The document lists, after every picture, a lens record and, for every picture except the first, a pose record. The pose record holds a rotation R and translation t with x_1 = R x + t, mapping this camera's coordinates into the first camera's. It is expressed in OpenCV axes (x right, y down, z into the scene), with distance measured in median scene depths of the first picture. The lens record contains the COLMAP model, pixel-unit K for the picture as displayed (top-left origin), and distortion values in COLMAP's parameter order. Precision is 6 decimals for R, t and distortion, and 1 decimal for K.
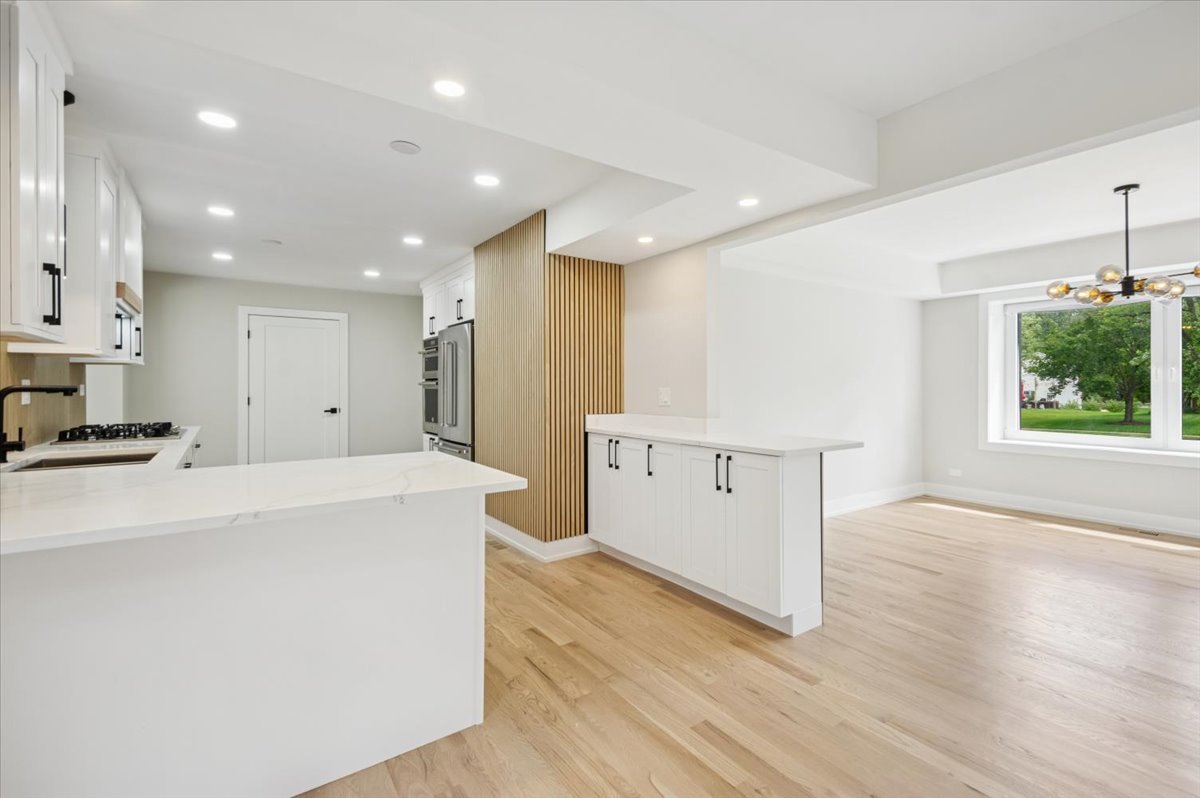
lens RADIAL K [[540.3, 0, 599.0], [0, 540.3, 384.7], [0, 0, 1]] dist [-0.000049, -0.000181]
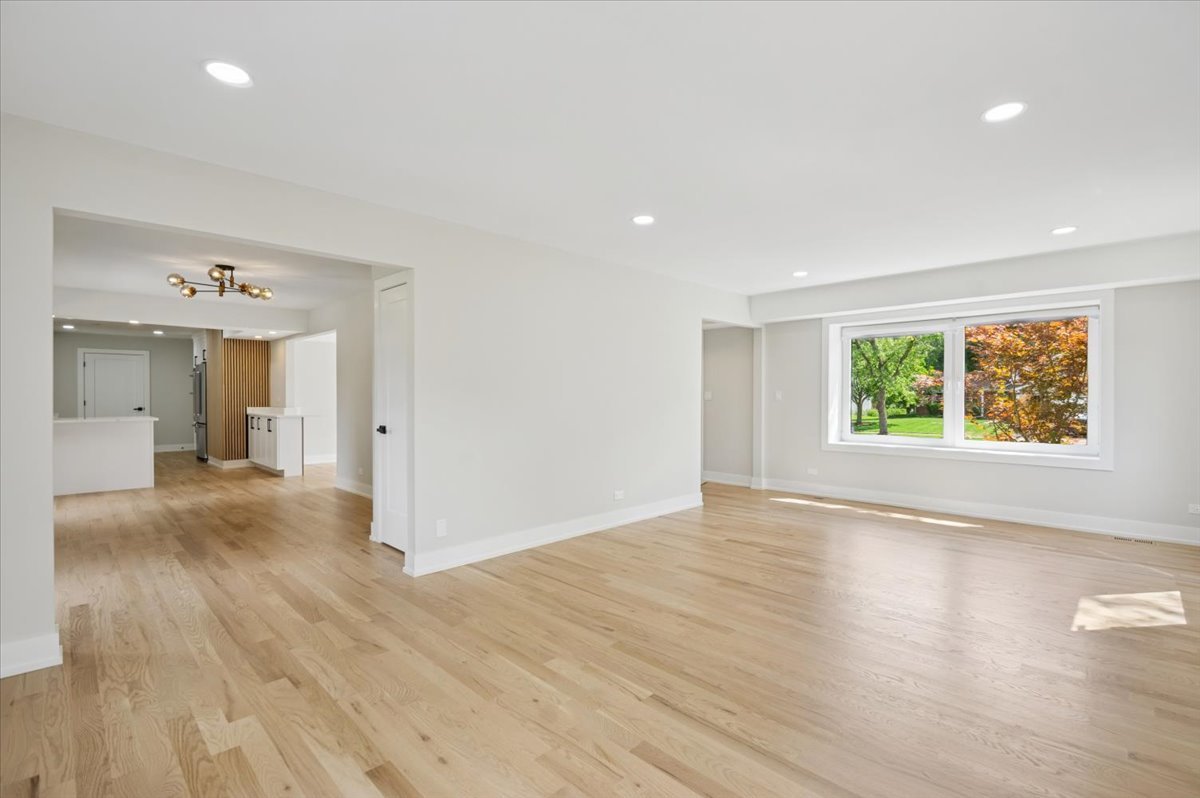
lens RADIAL K [[541.7, 0, 622.5], [0, 541.7, 392.1], [0, 0, 1]] dist [-0.001202, -0.000161]
pose [[0.981095, 0.003485, 0.193495, 0.869773], [-0.002776, 0.999988, -0.003936, -0.002873], [-0.193507, 0.003324, 0.981093, -1.248688]]
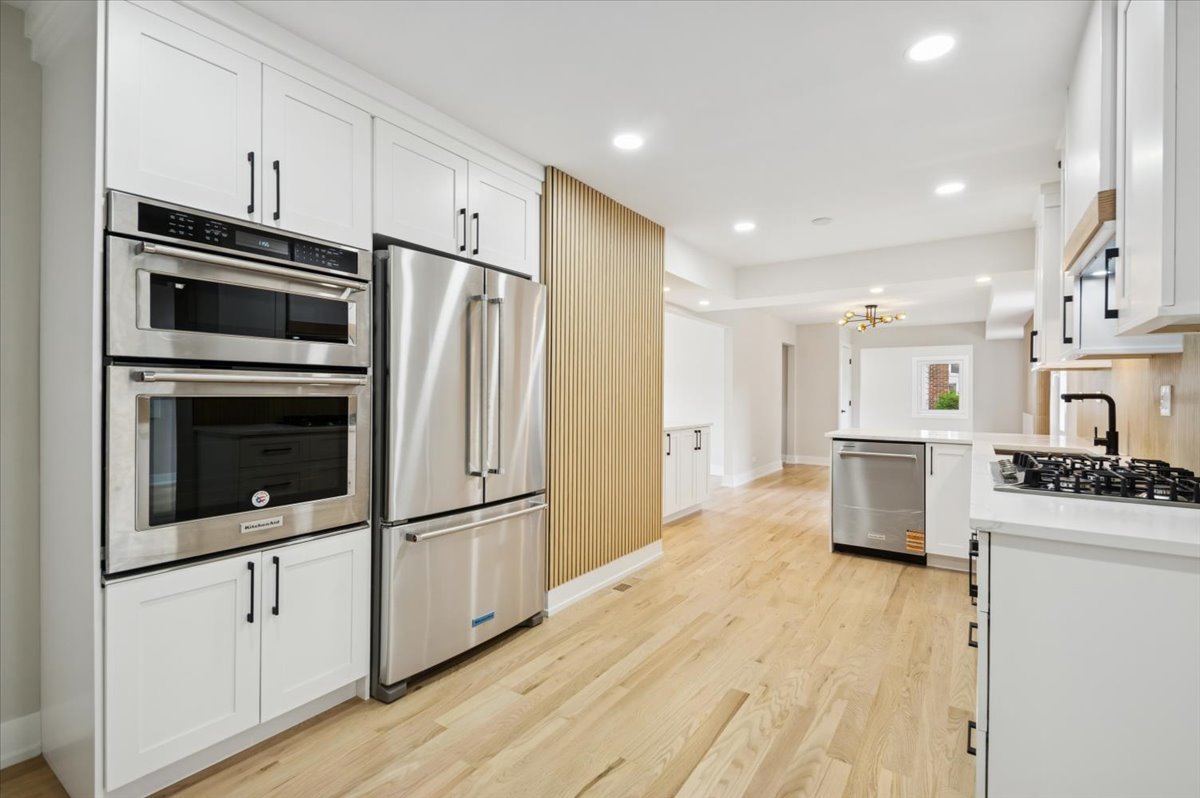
lens RADIAL K [[541.7, 0, 622.5], [0, 541.7, 392.1], [0, 0, 1]] dist [-0.001202, -0.000161]
pose [[-0.382090, -0.000790, 0.924125, -0.820240], [-0.008002, 0.999965, -0.002454, 0.000596], [-0.924090, -0.008333, -0.382083, 1.133060]]
